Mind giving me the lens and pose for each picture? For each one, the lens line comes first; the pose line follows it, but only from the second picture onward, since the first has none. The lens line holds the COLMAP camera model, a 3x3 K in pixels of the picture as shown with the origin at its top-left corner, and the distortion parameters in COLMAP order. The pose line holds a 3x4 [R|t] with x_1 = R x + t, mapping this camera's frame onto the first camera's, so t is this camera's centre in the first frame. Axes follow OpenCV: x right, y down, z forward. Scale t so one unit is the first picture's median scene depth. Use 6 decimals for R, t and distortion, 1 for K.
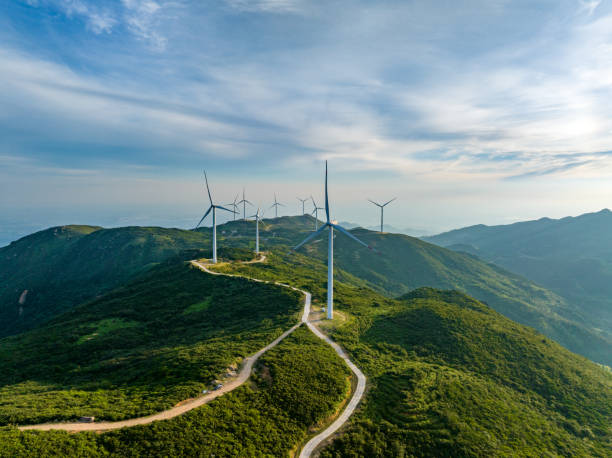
lens RADIAL K [[430.7, 0, 308.1], [0, 430.7, 225.6], [0, 0, 1]] dist [-0.045860, 0.008032]
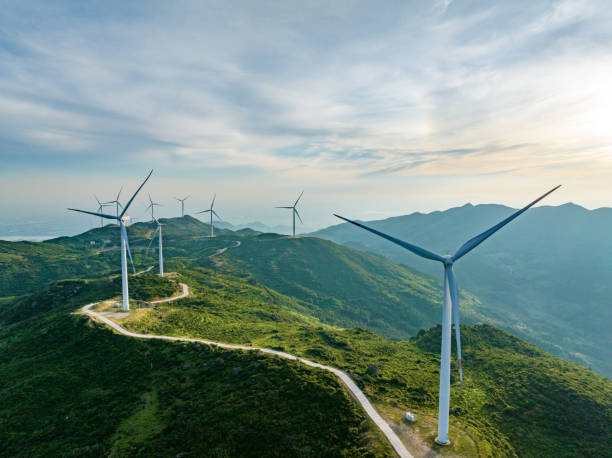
lens RADIAL K [[424.8, 0, 307.2], [0, 424.8, 271.5], [0, 0, 1]] dist [-0.031661, -0.004549]
pose [[0.950935, -0.063859, 0.302730, -0.193411], [0.028698, 0.992455, 0.119203, -0.043761], [-0.308058, -0.104667, 0.945593, 0.452761]]
